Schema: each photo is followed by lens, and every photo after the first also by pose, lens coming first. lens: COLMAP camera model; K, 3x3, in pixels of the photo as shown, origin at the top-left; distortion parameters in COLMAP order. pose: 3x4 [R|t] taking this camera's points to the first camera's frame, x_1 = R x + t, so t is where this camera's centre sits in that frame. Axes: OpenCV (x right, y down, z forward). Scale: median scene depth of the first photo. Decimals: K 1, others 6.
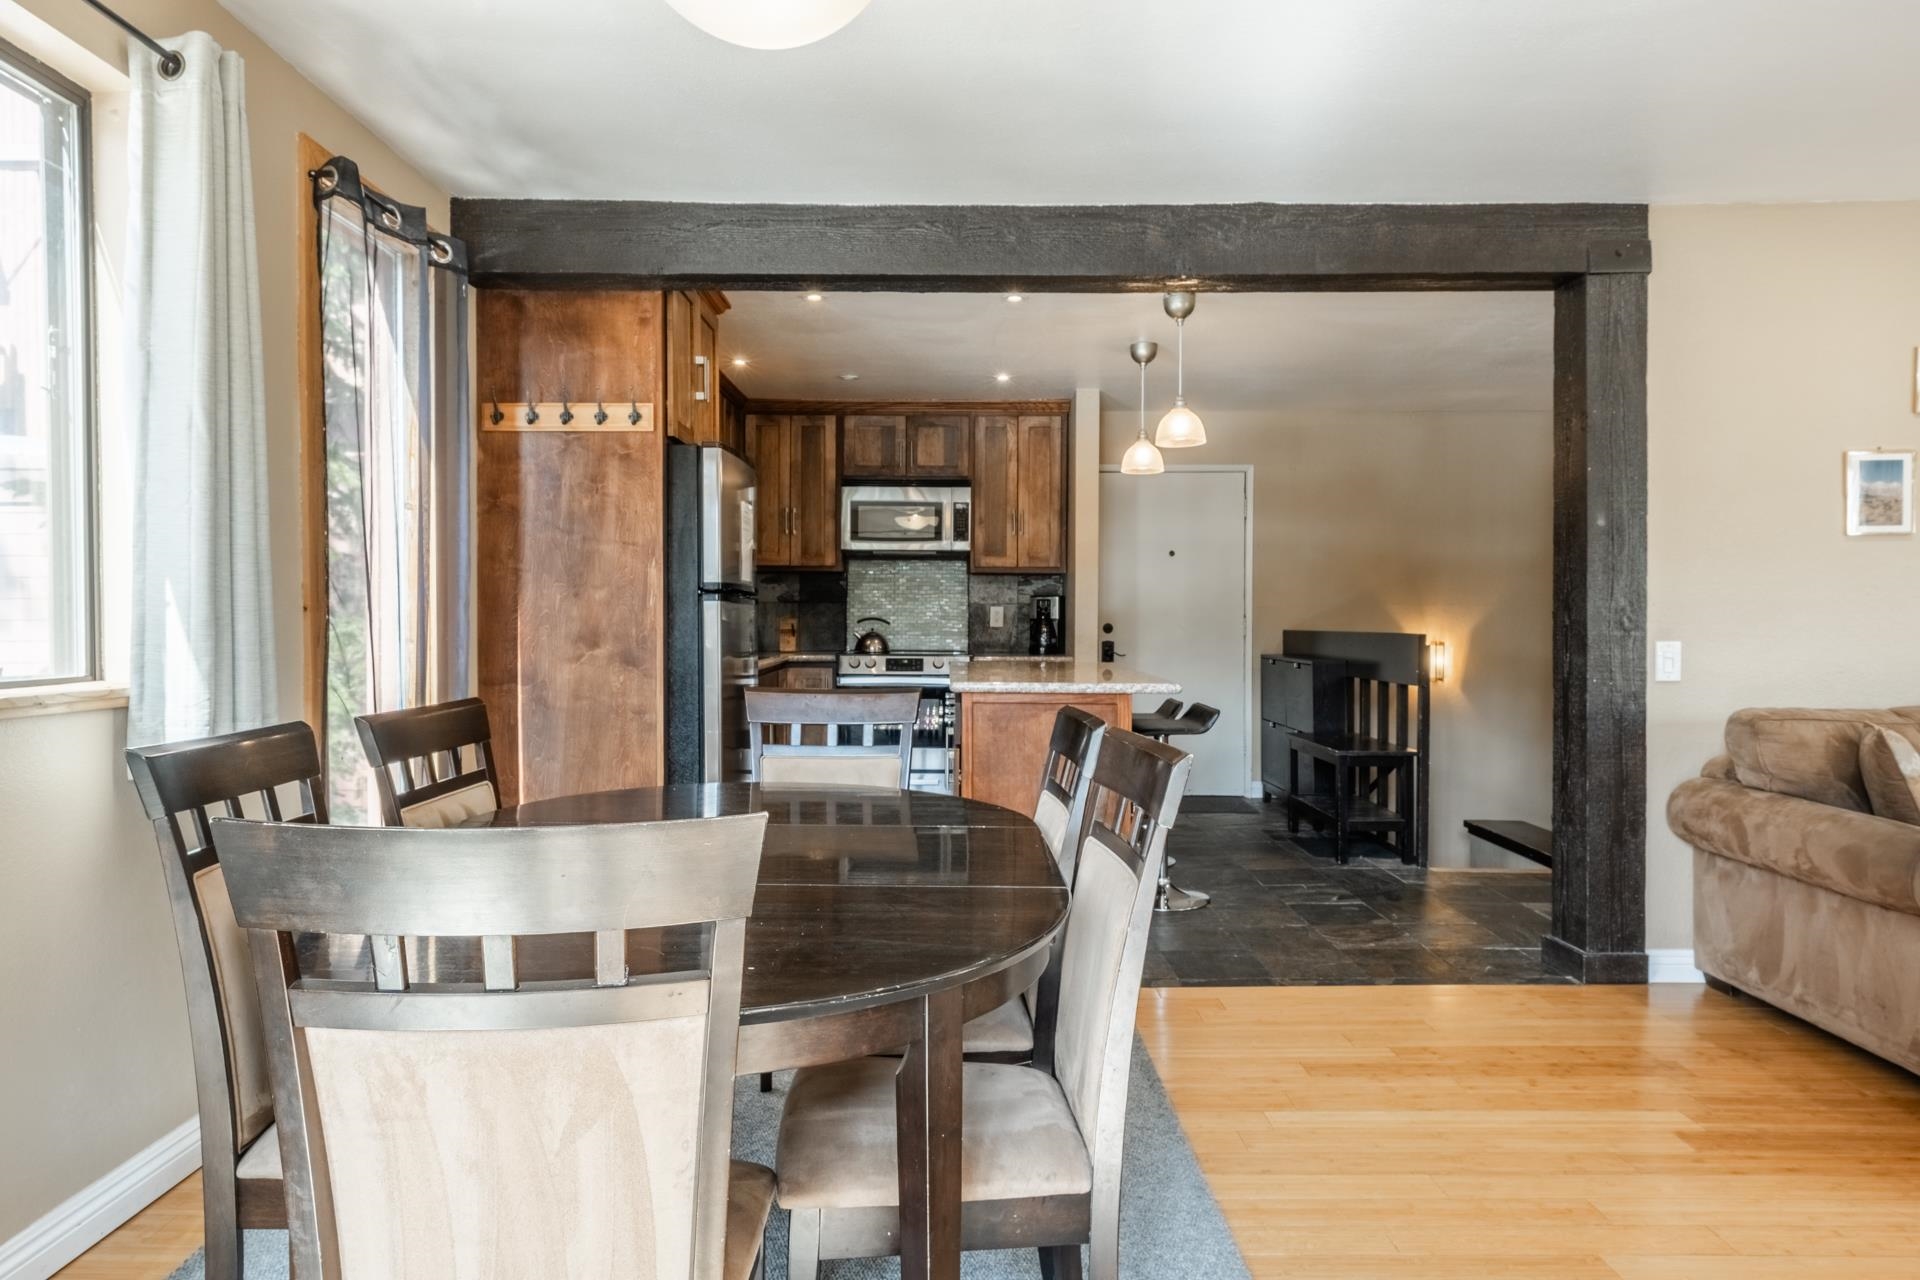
lens RADIAL K [[1119.3, 0, 932.0], [0, 1119.3, 629.8], [0, 0, 1]] dist [0.003777, -0.009990]
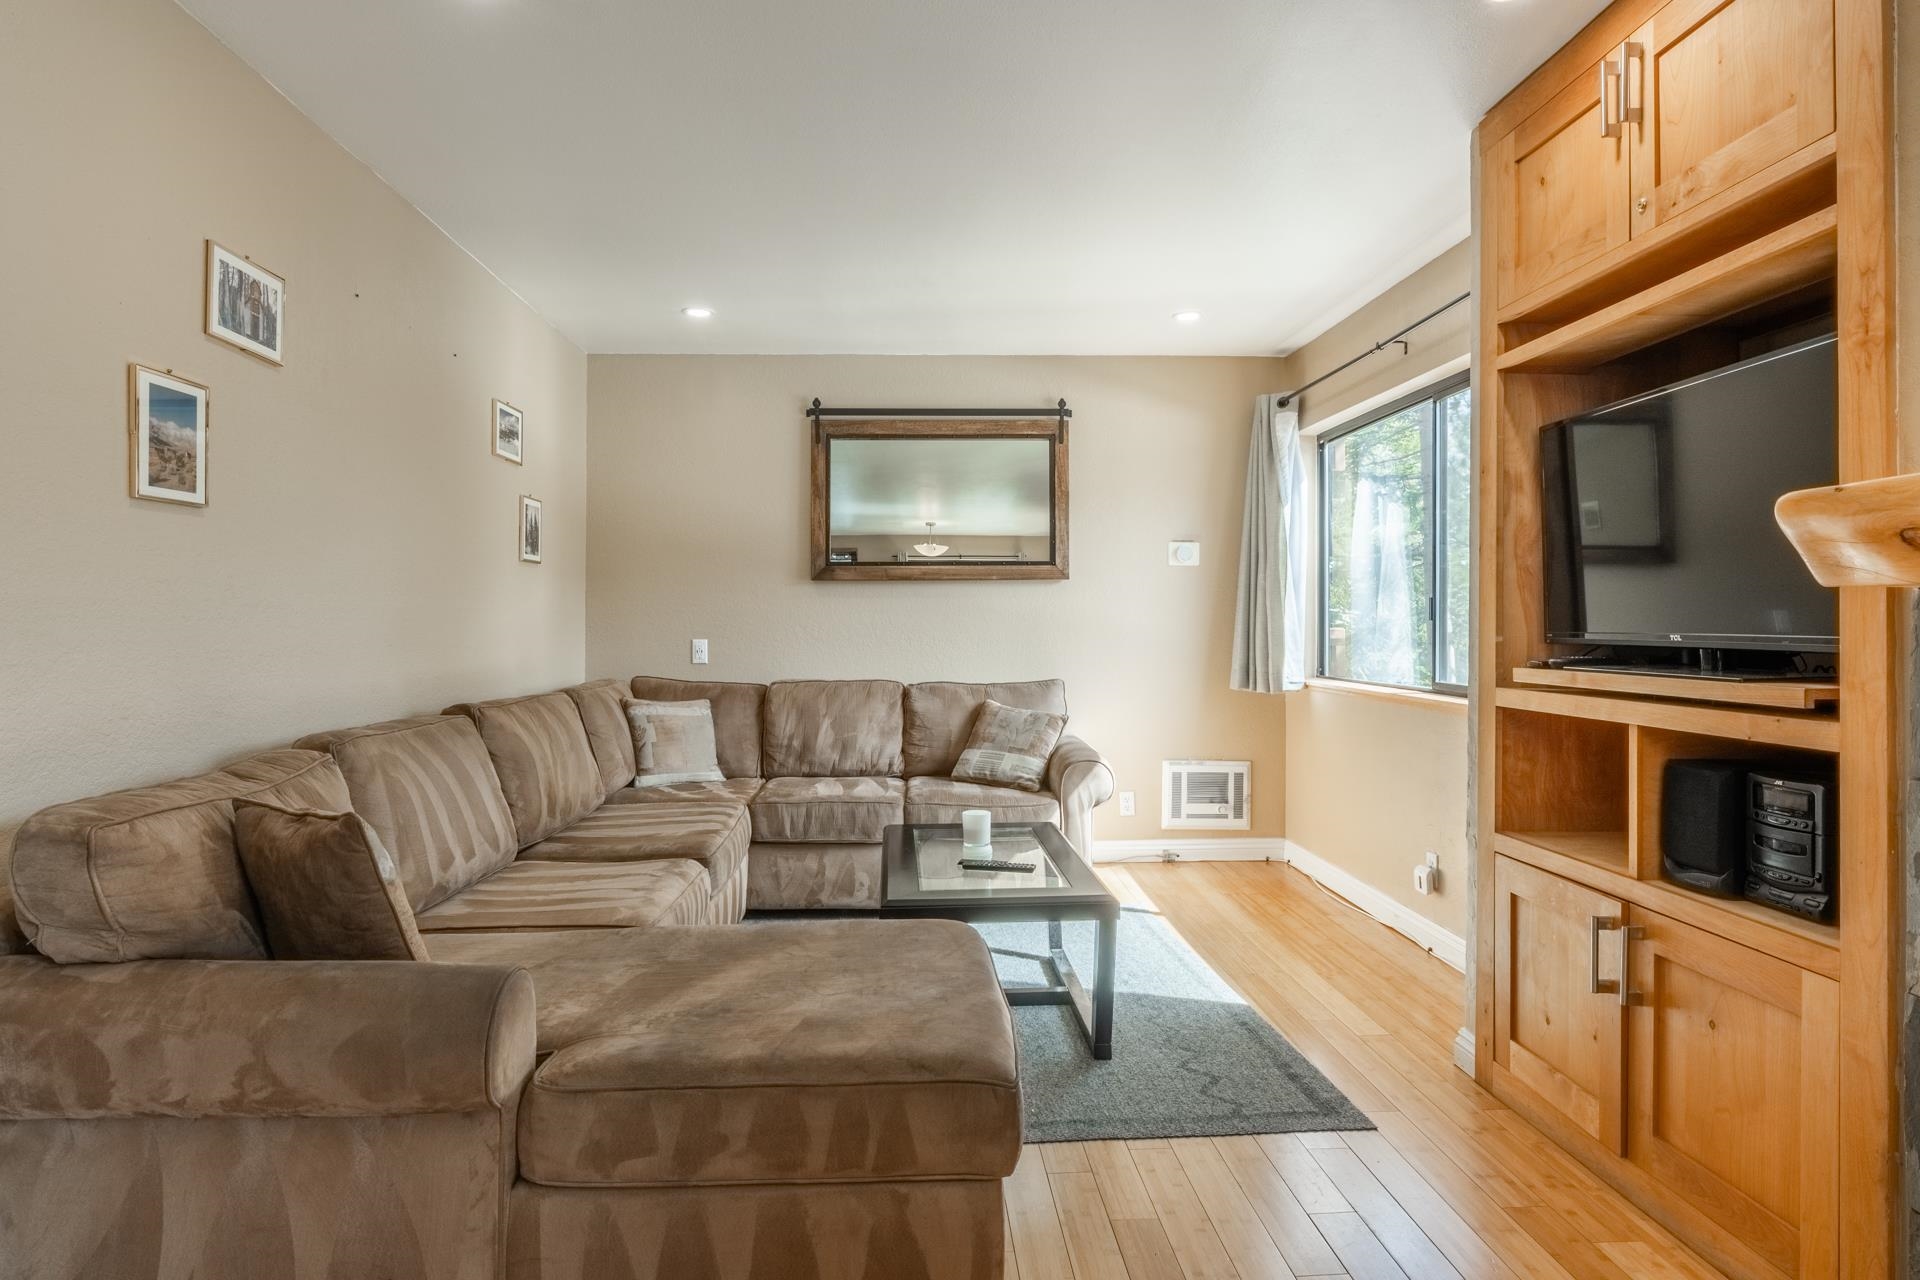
lens RADIAL K [[1015.7, 0, 935.7], [0, 1015.7, 616.1], [0, 0, 1]] dist [-0.004540, -0.000901]
pose [[-0.051829, 0.010279, 0.998603, 0.218460], [0.015304, 0.999838, -0.009498, -0.005949], [-0.998539, 0.014791, -0.051977, 0.547530]]
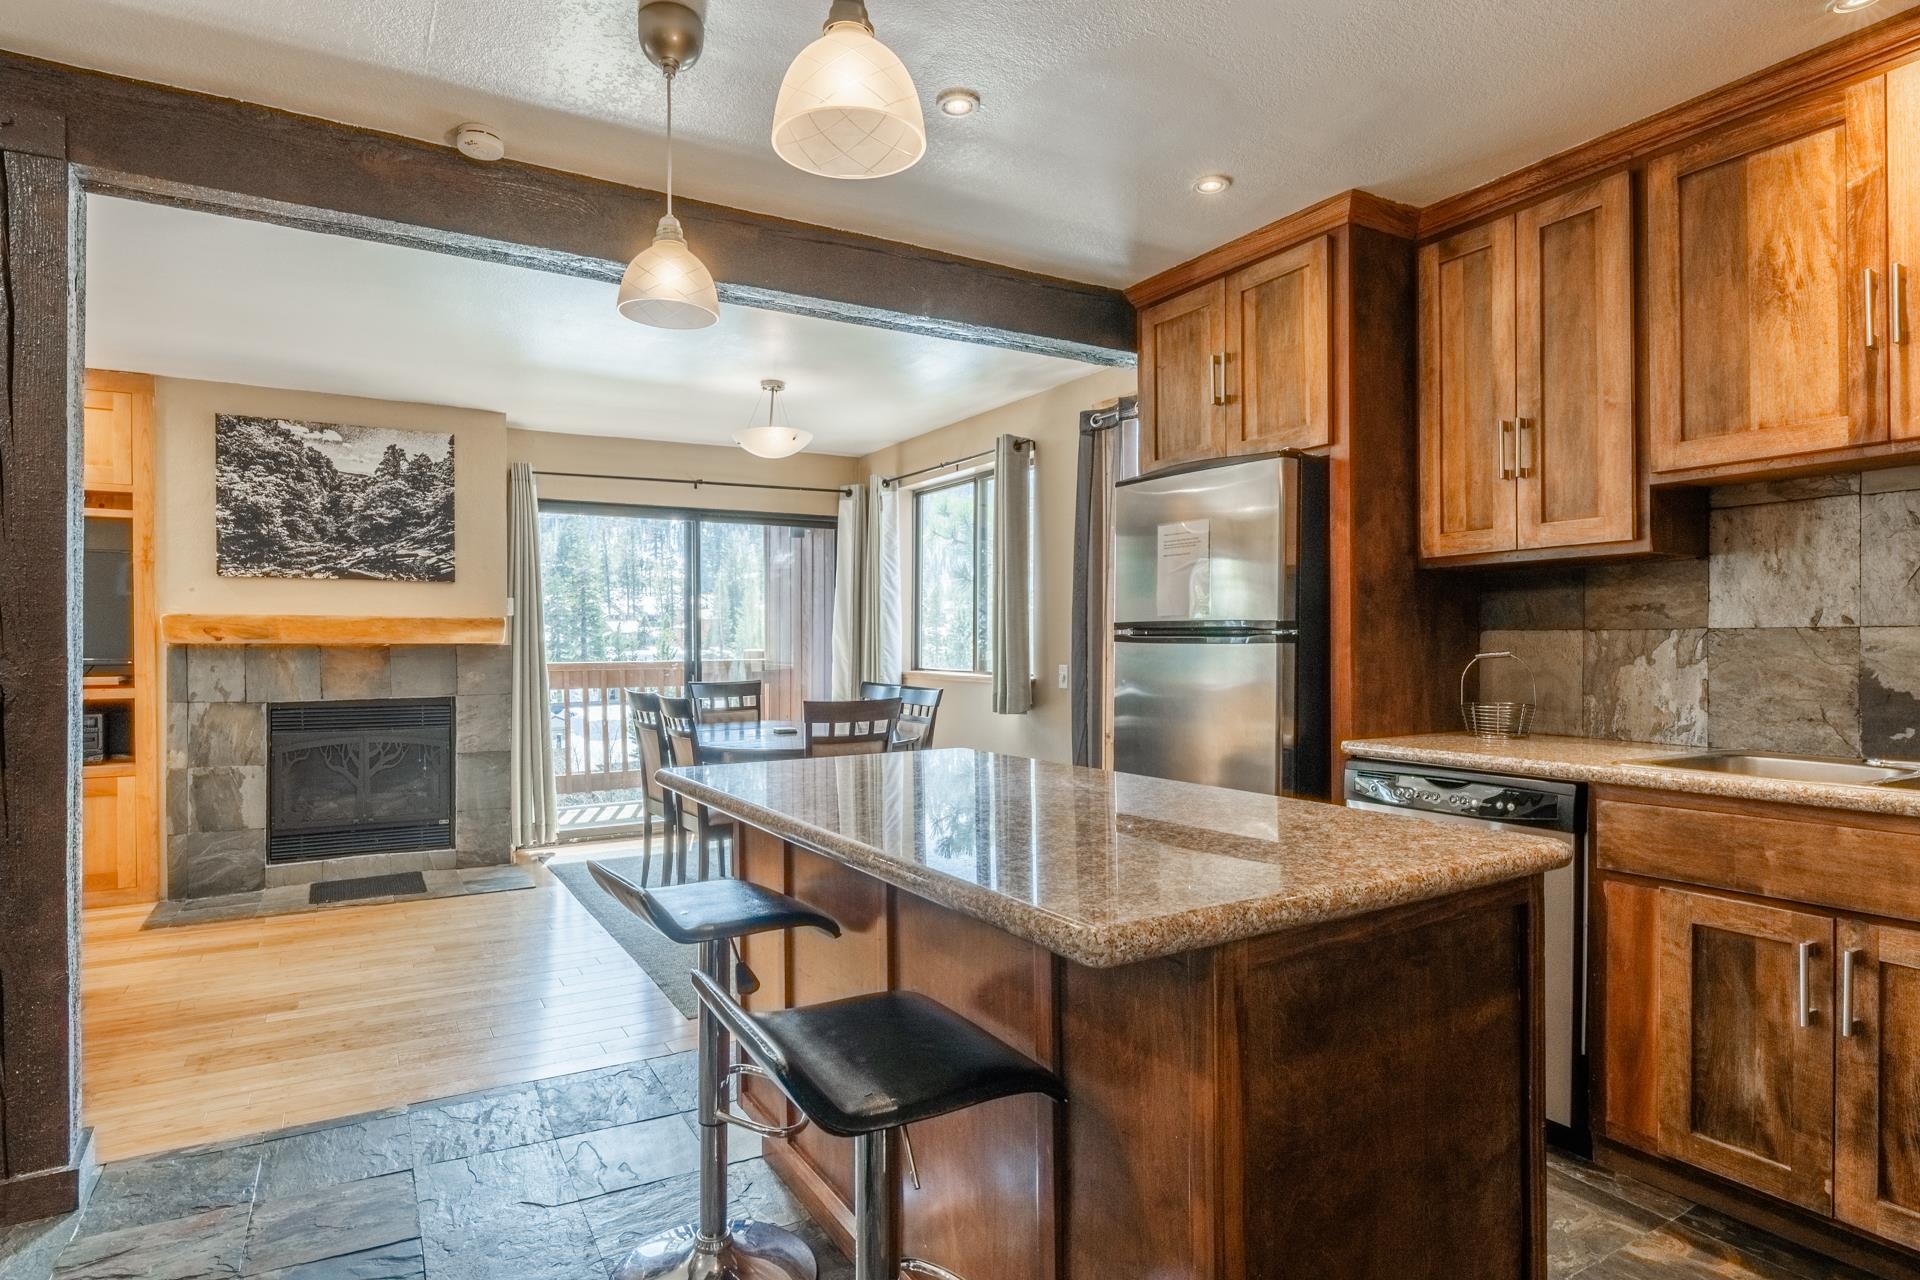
lens RADIAL K [[1015.7, 0, 948.0], [0, 1015.7, 649.2], [0, 0, 1]] dist [-0.004540, -0.000901]
pose [[-0.855361, 0.003425, -0.518021, 0.414102], [-0.005667, 0.999856, 0.015969, -0.032894], [0.518002, 0.016595, -0.855219, 1.728651]]
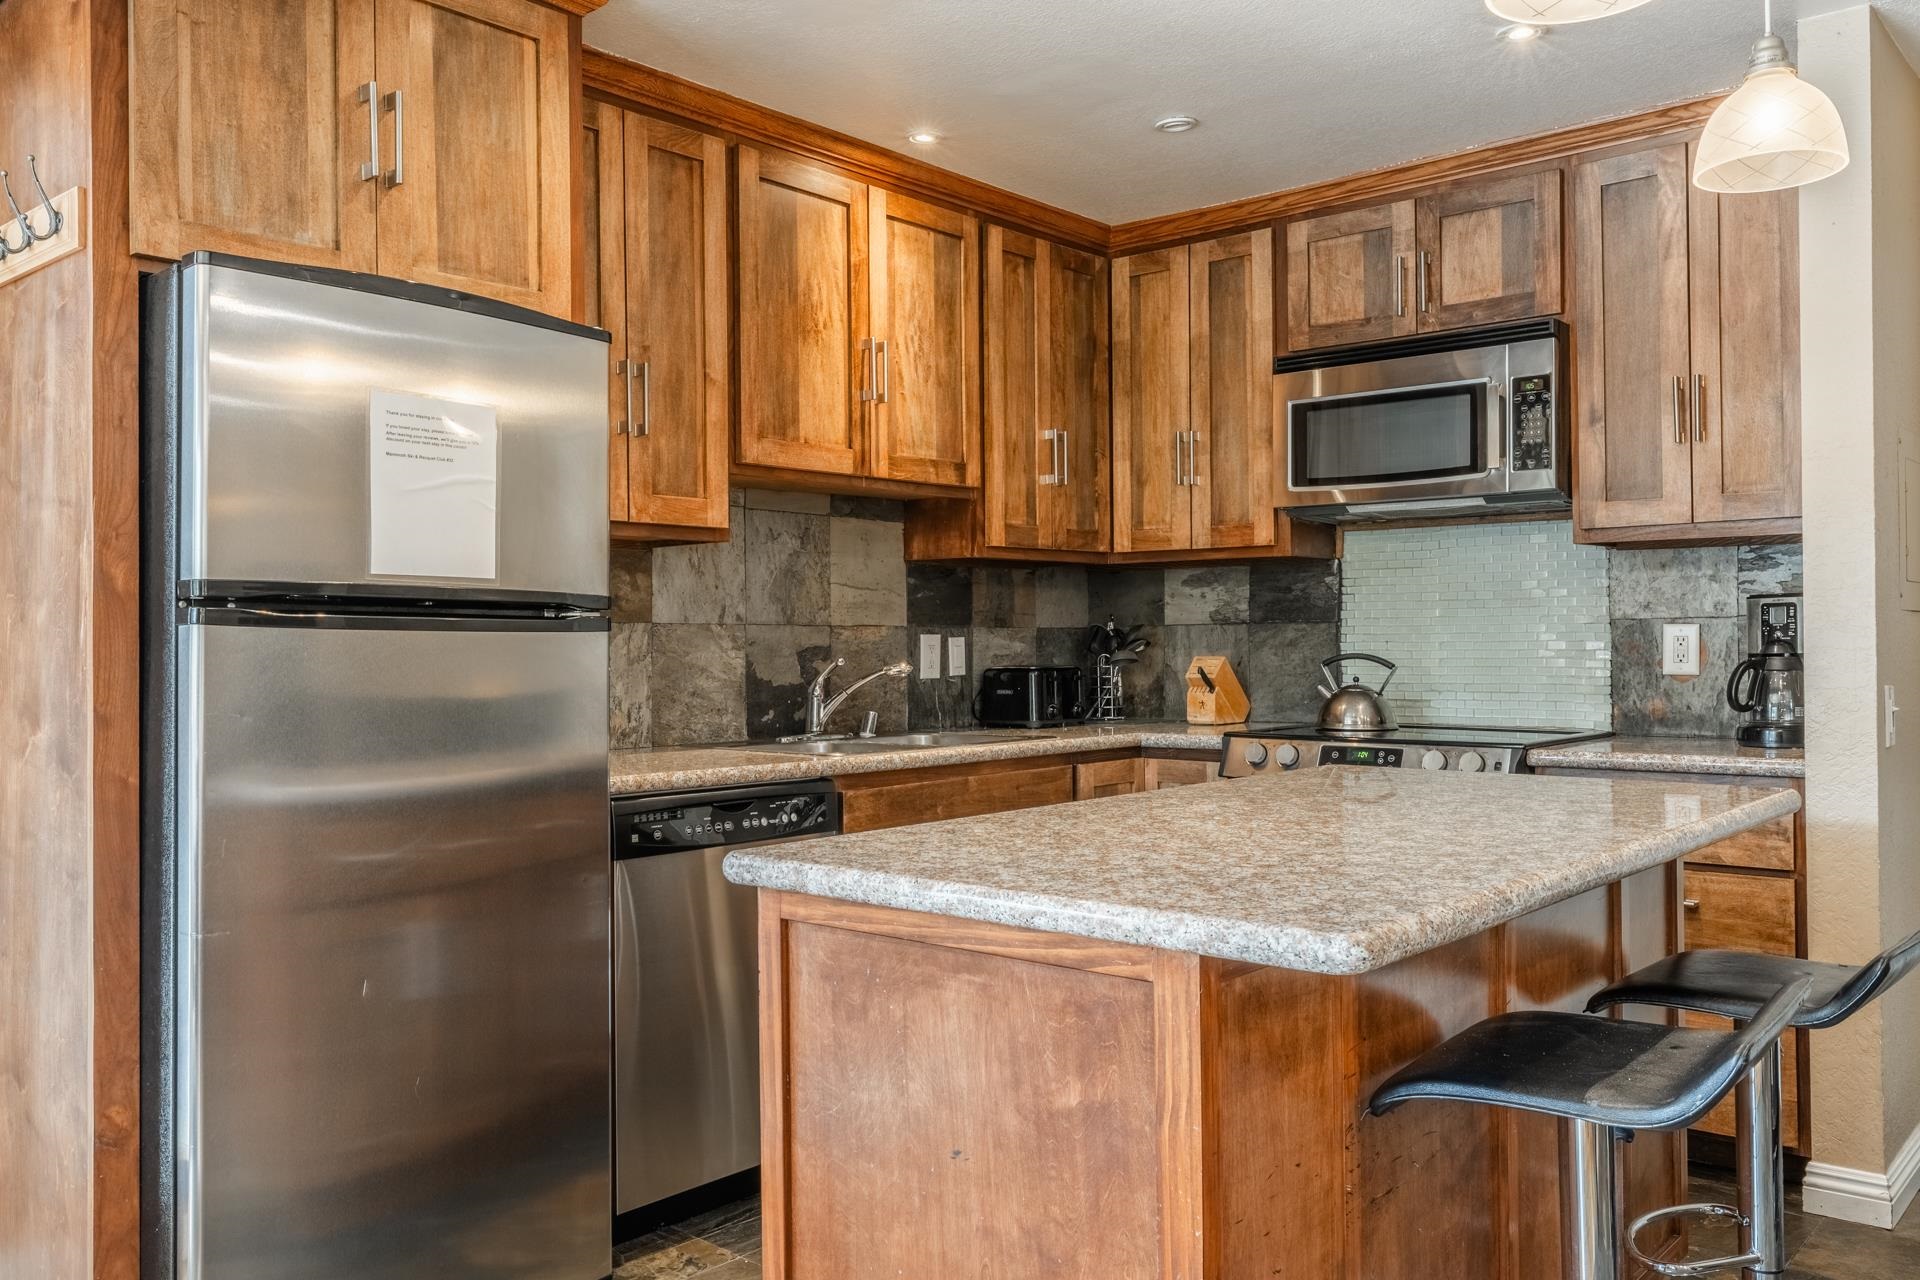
lens RADIAL K [[1514.8, 0, 935.7], [0, 1514.8, 640.8], [0, 0, 1]] dist [0.001394, 0.001274]
pose [[0.758139, -0.010976, -0.652001, 0.401183], [-0.000209, 0.999854, -0.017075, -0.010097], [0.652093, 0.013081, 0.758026, 0.762833]]
